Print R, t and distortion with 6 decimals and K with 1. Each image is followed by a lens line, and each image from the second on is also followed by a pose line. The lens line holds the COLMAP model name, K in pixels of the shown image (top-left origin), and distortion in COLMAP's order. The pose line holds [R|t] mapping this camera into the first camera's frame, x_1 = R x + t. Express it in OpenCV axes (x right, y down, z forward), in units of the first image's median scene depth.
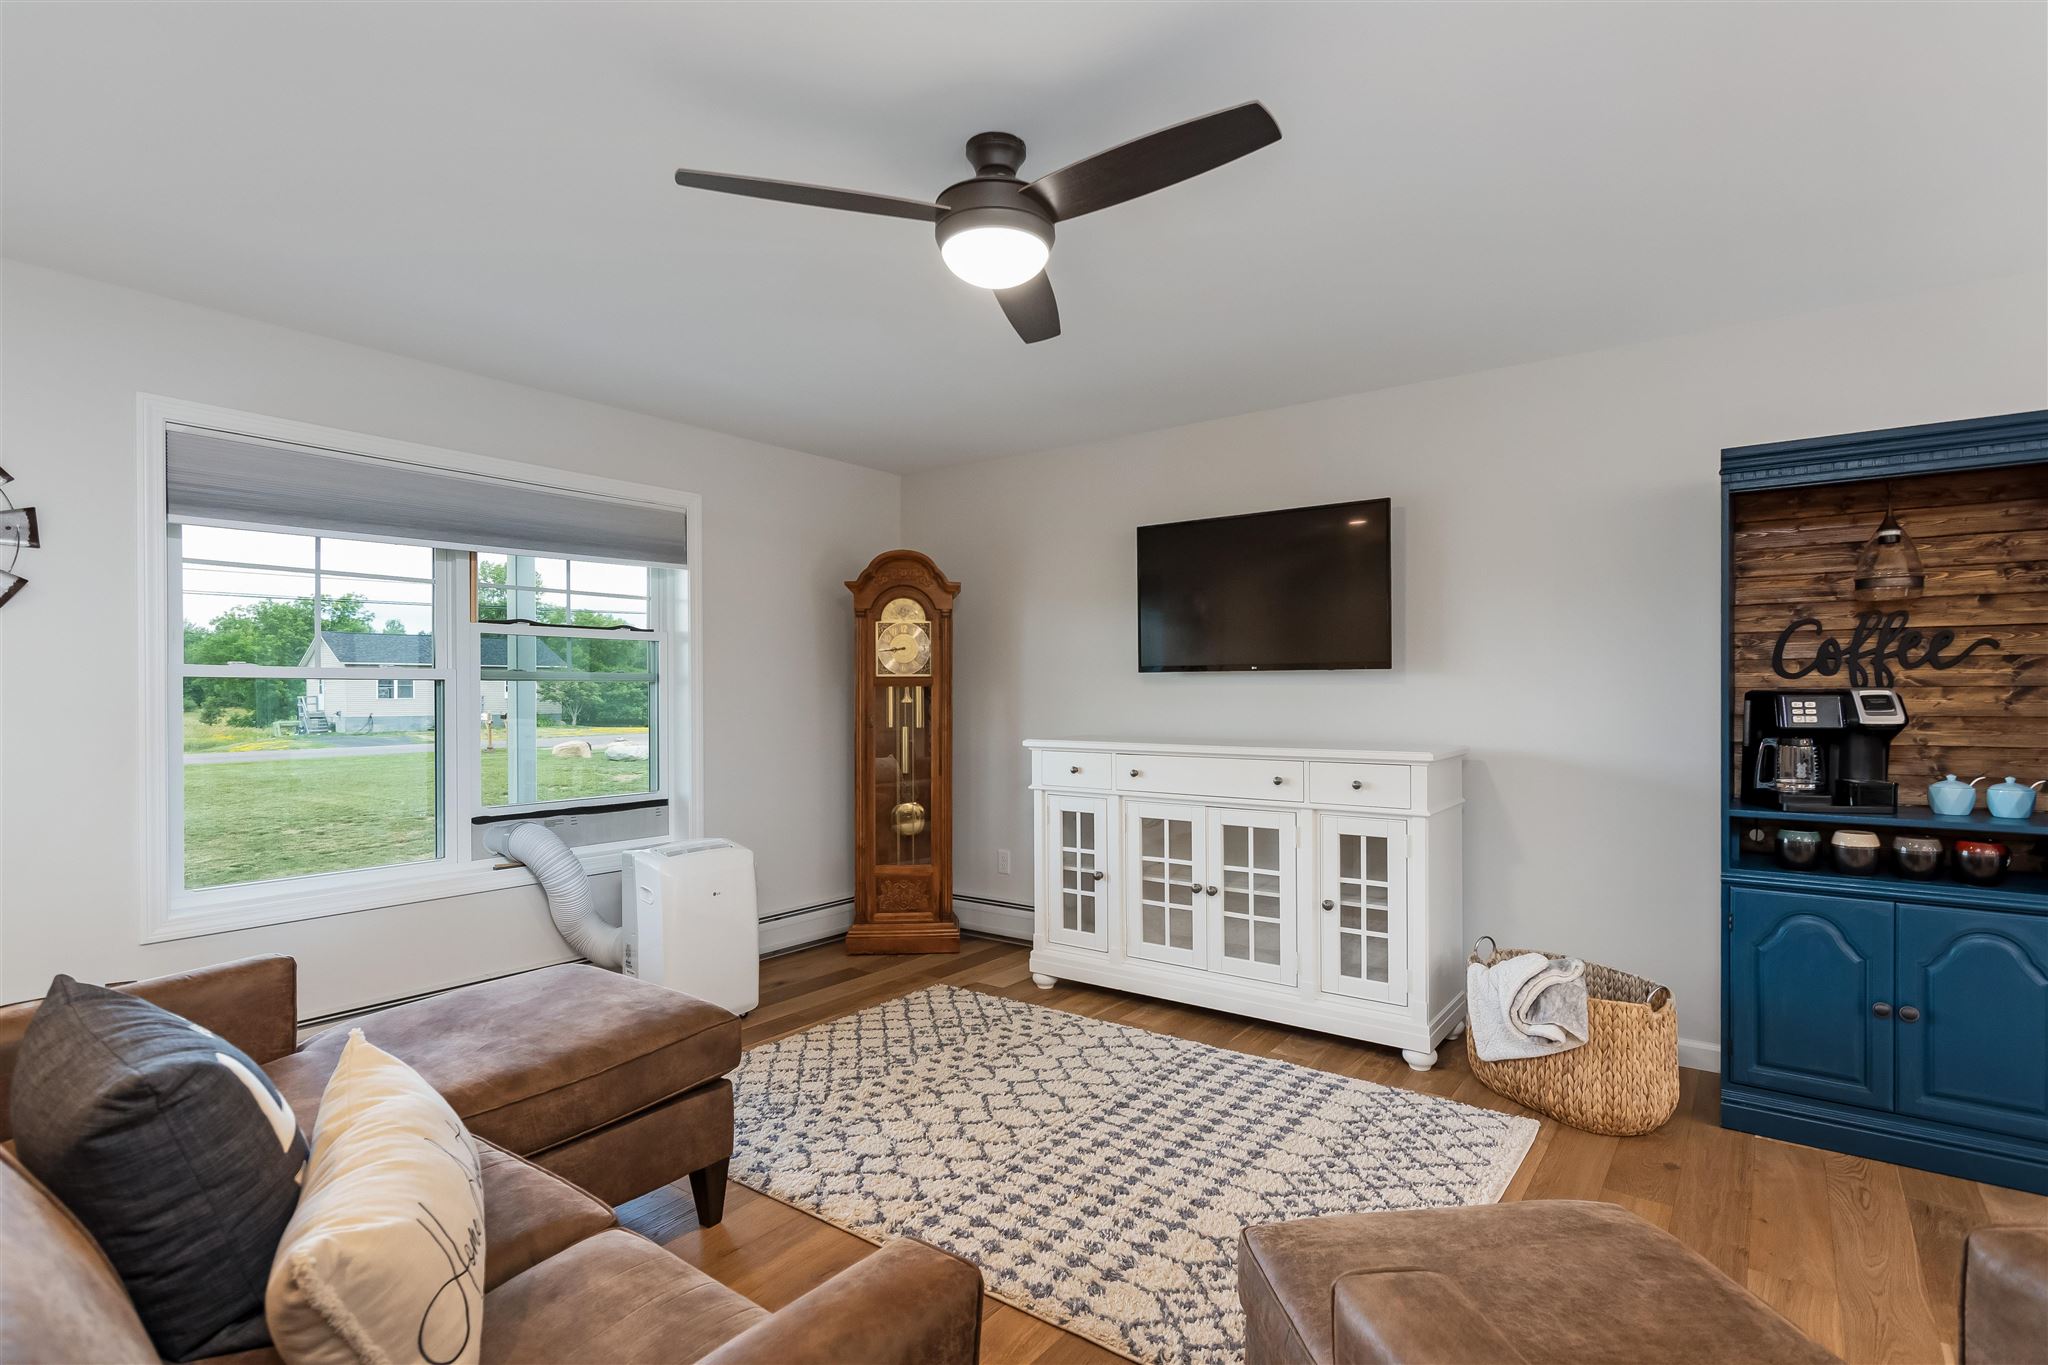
lens RADIAL K [[1004.7, 0, 1026.6], [0, 1004.7, 701.6], [0, 0, 1]] dist [0.002273, -0.001809]
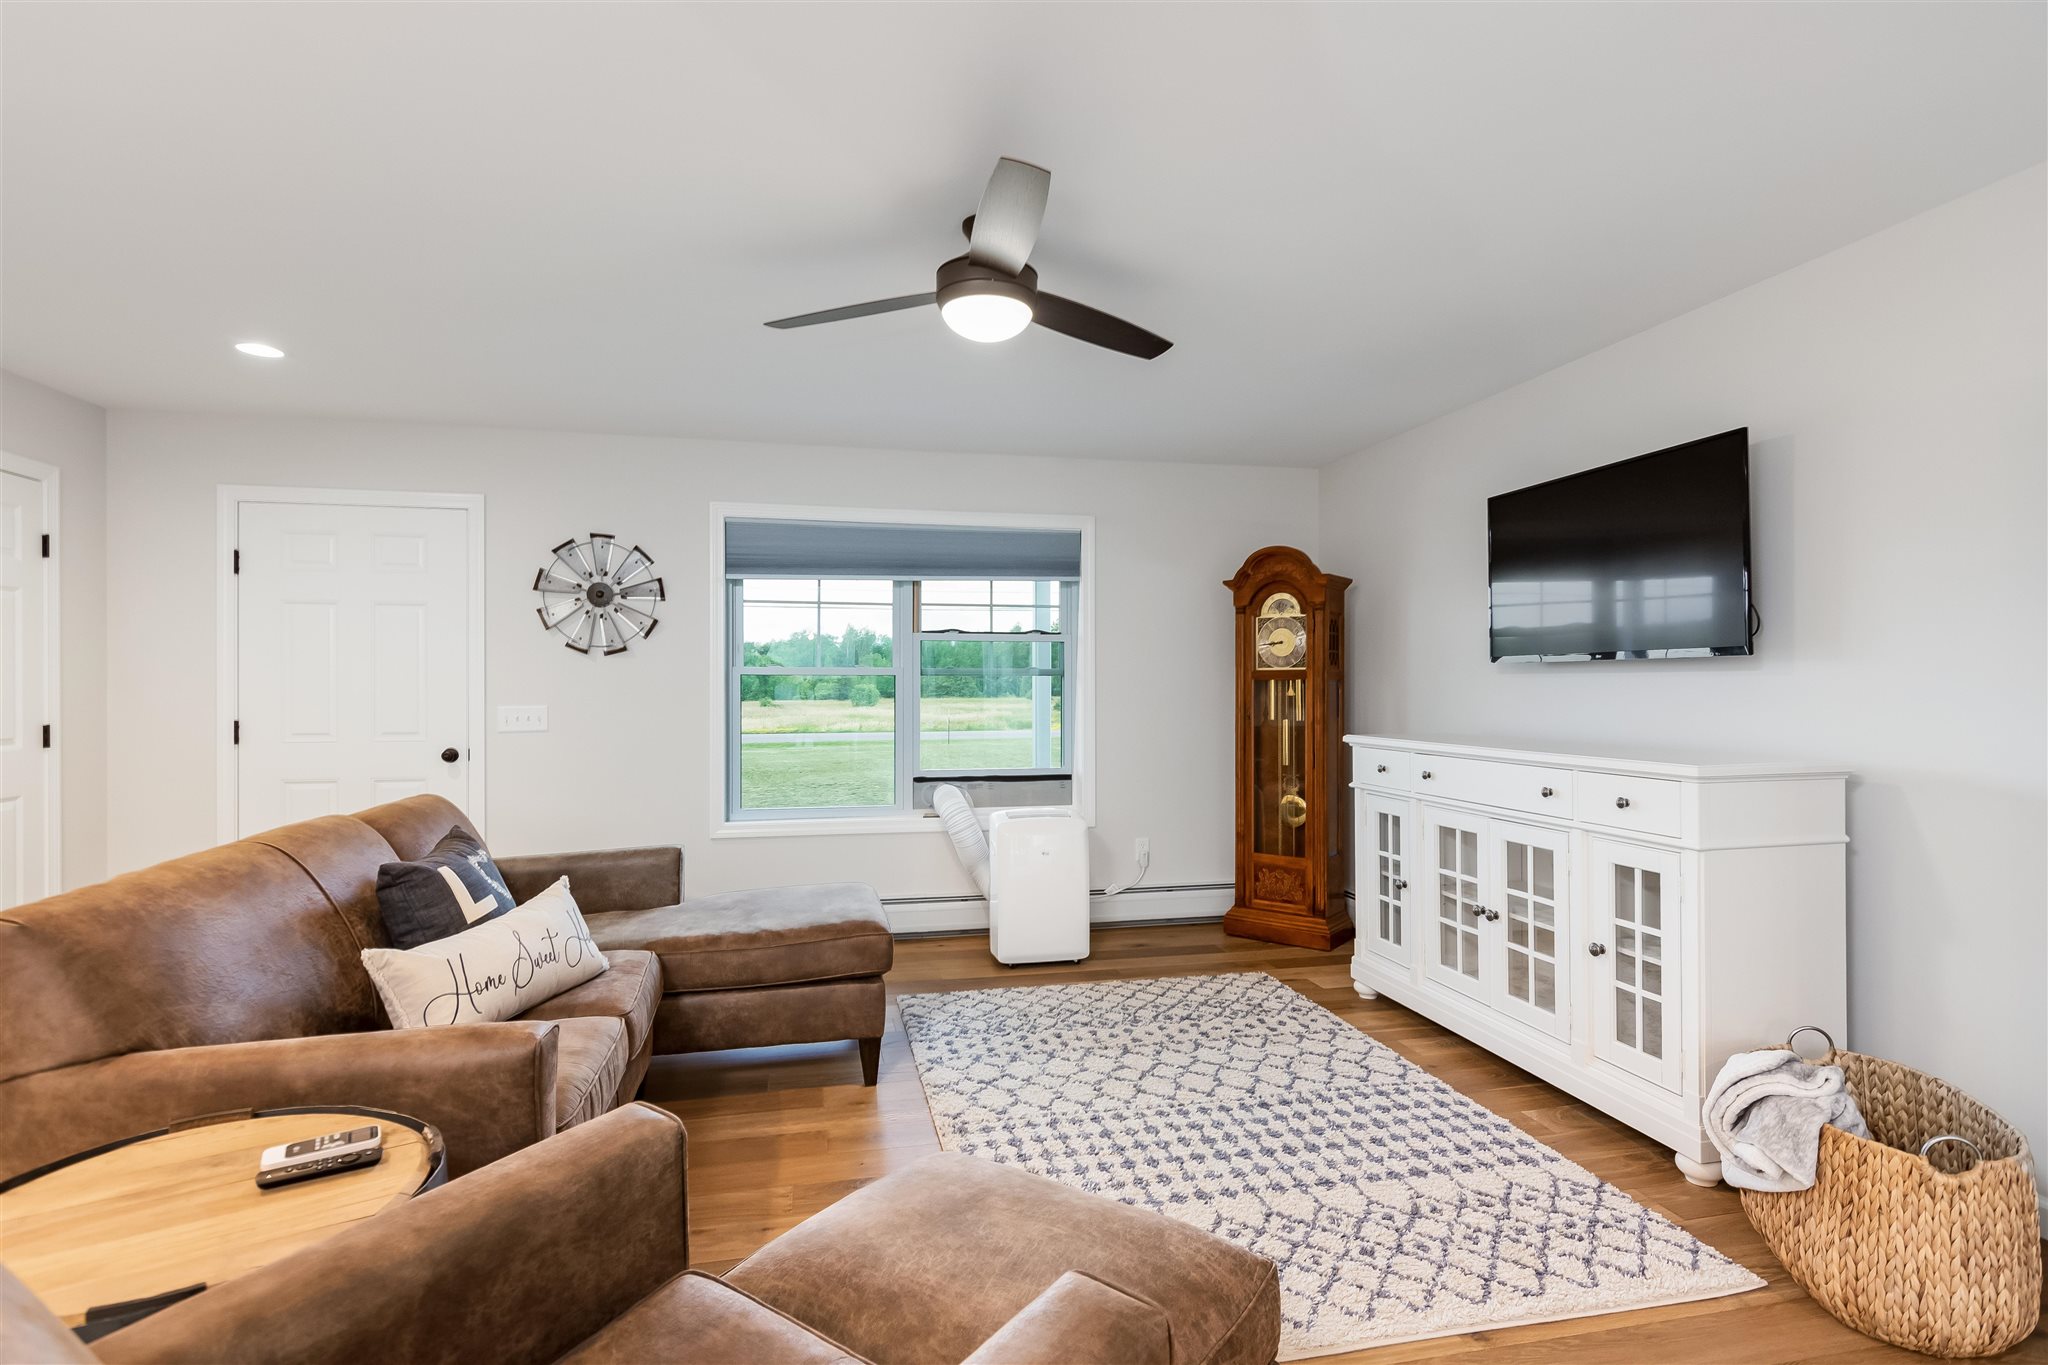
lens RADIAL K [[1004.7, 0, 1024.8], [0, 1004.7, 685.0], [0, 0, 1]] dist [0.002273, -0.001809]
pose [[0.754044, 0.001316, -0.656823, 0.521160], [-0.006953, 0.999958, -0.005979, -0.002424], [0.656788, 0.009076, 0.754021, 0.092130]]
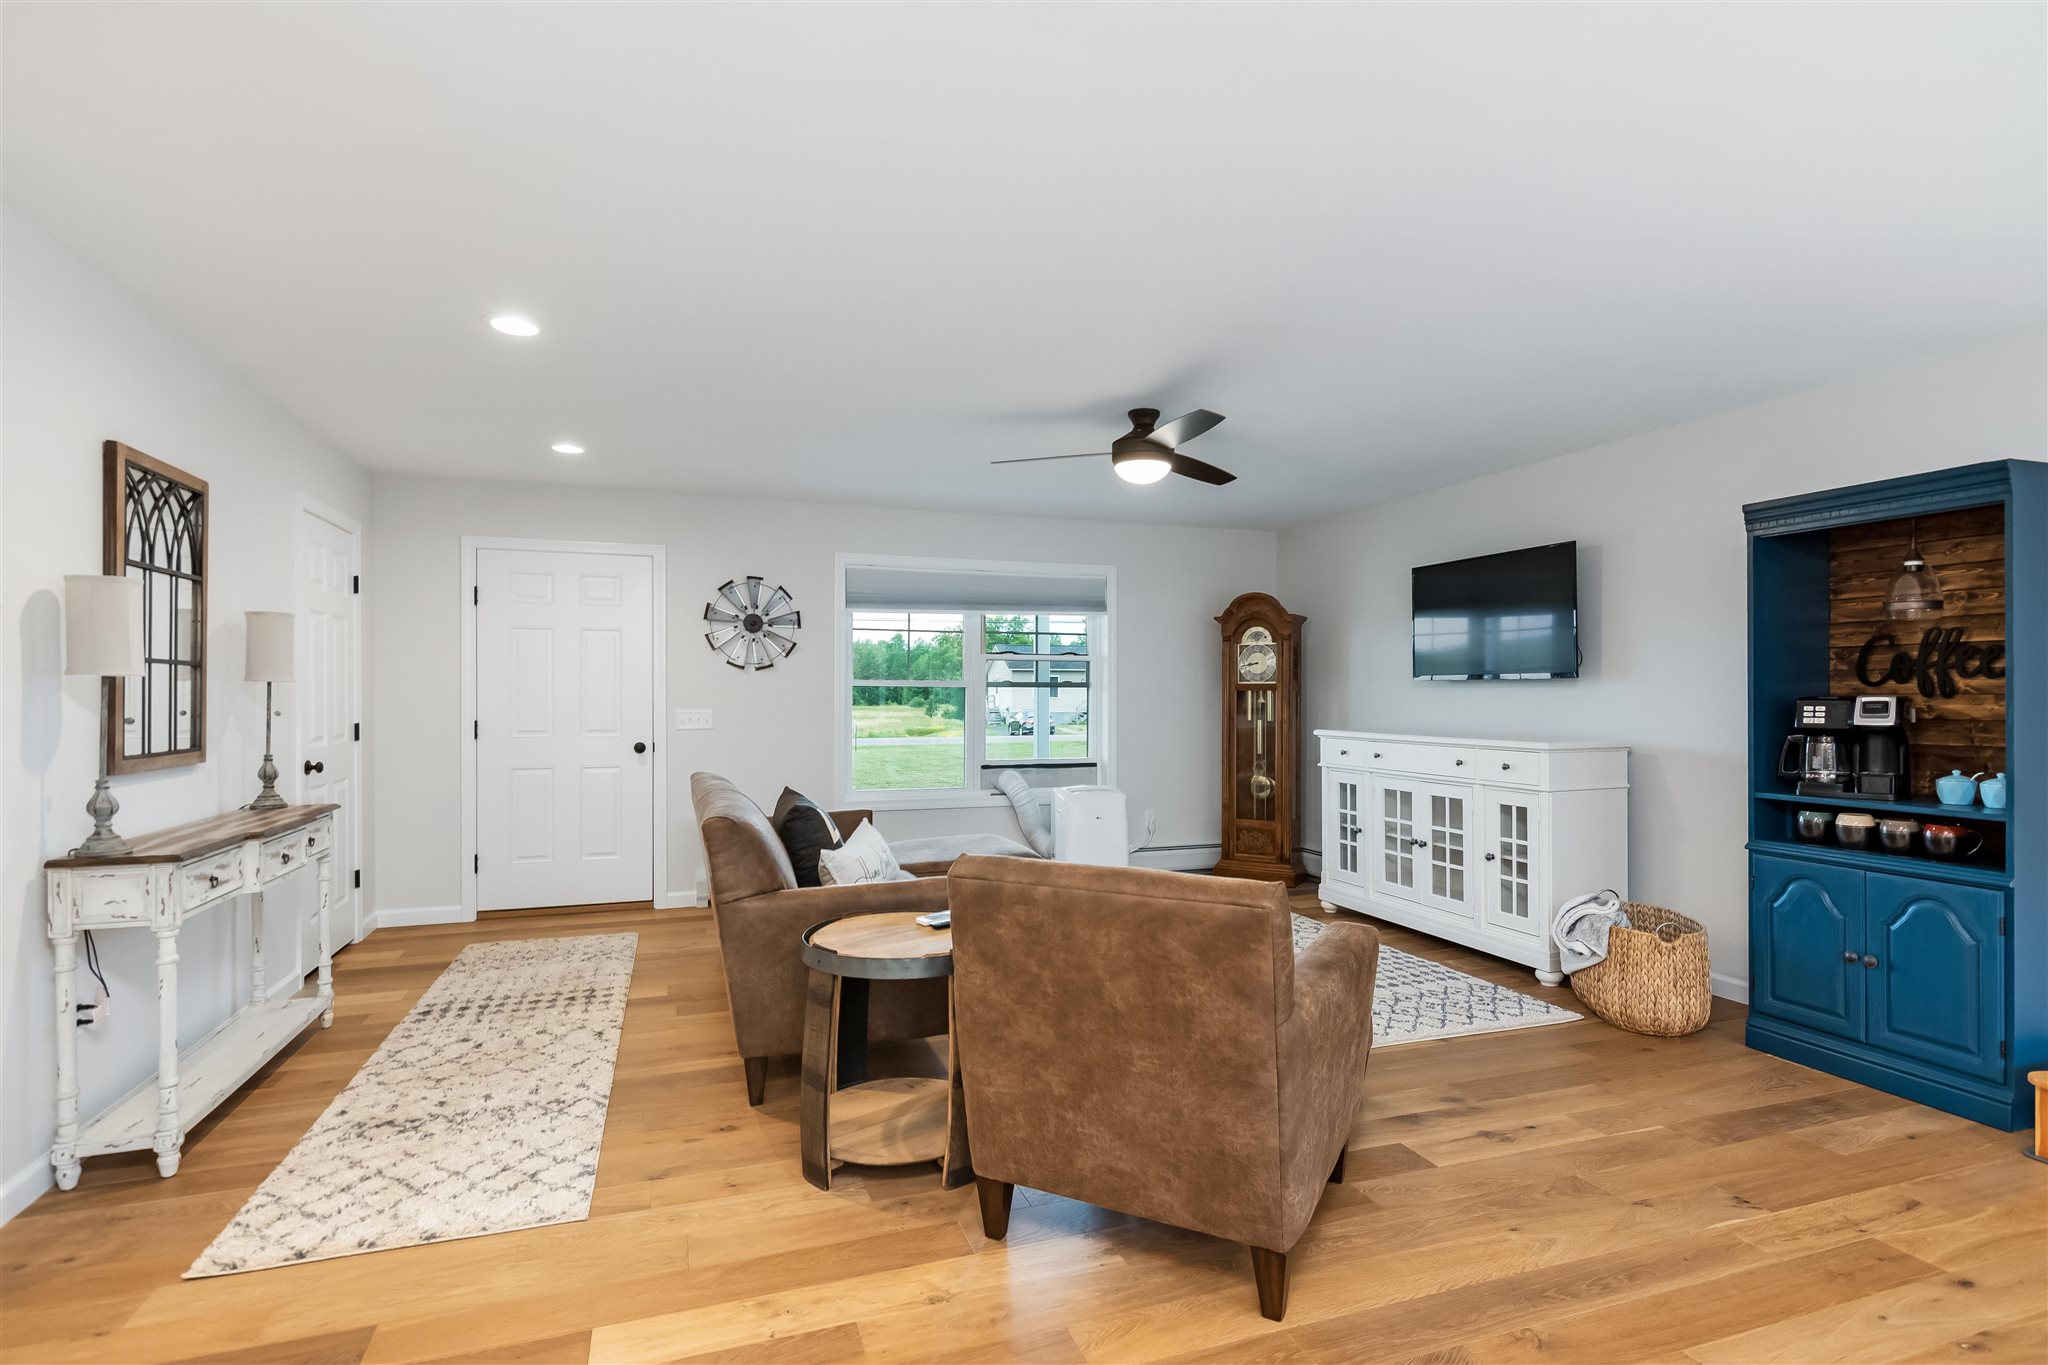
lens RADIAL K [[1004.7, 0, 1020.2], [0, 1004.7, 696.9], [0, 0, 1]] dist [0.002273, -0.001809]
pose [[0.826368, 0.005561, -0.563103, 0.574739], [-0.008631, 0.999959, -0.002791, 0.000454], [0.563064, 0.007166, 0.826382, -0.482417]]
